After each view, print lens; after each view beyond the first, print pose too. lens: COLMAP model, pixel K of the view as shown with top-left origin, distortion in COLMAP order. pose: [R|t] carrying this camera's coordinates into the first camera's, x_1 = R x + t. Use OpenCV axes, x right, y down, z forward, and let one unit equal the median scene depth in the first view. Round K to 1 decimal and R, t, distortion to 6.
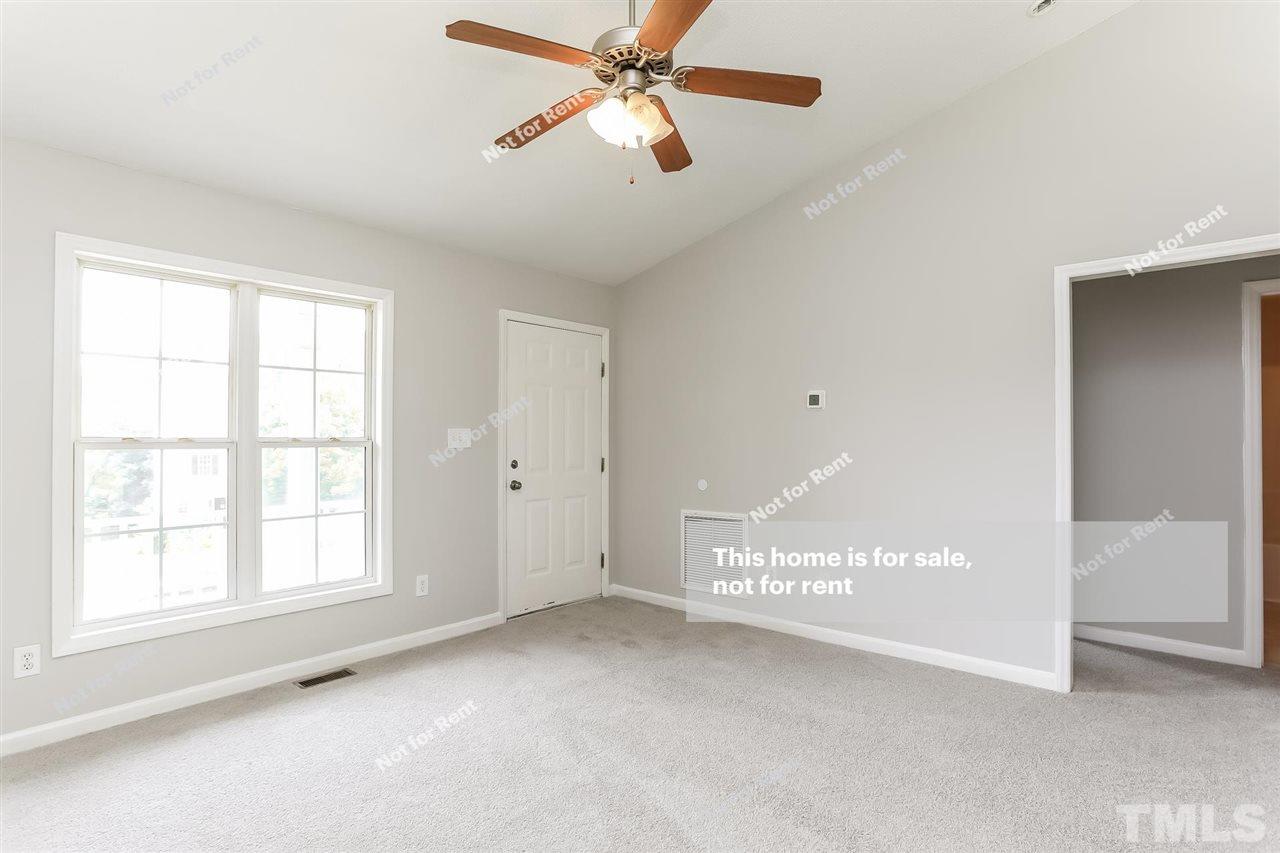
lens RADIAL K [[636.2, 0, 642.1], [0, 636.2, 433.4], [0, 0, 1]] dist [-0.079463, 0.043337]
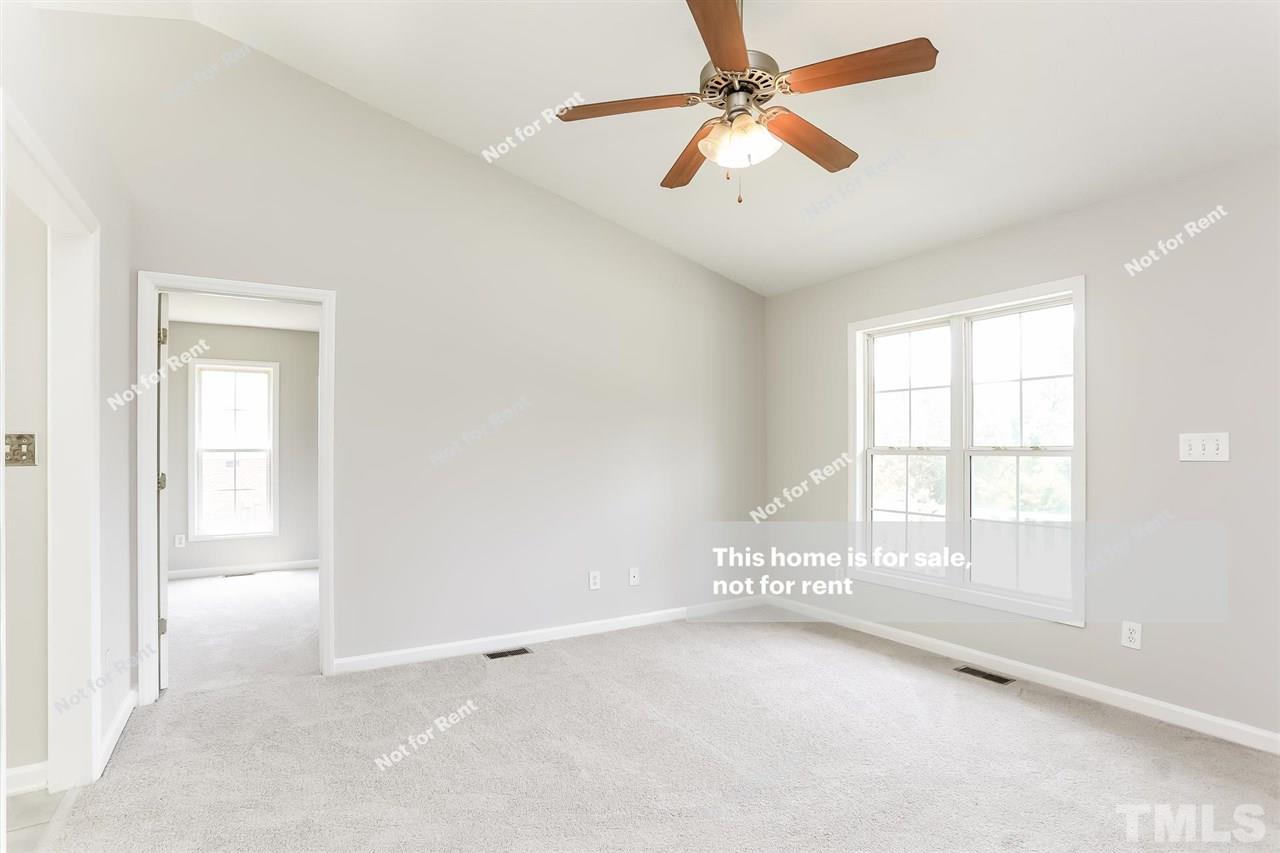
lens RADIAL K [[644.4, 0, 638.6], [0, 644.4, 447.5], [0, 0, 1]] dist [-0.058222, 0.000002]
pose [[-0.329352, 0.001036, -0.944207, 0.679473], [0.005266, 0.999986, -0.000740, 0.006267], [0.944193, -0.005216, -0.329353, 0.786739]]
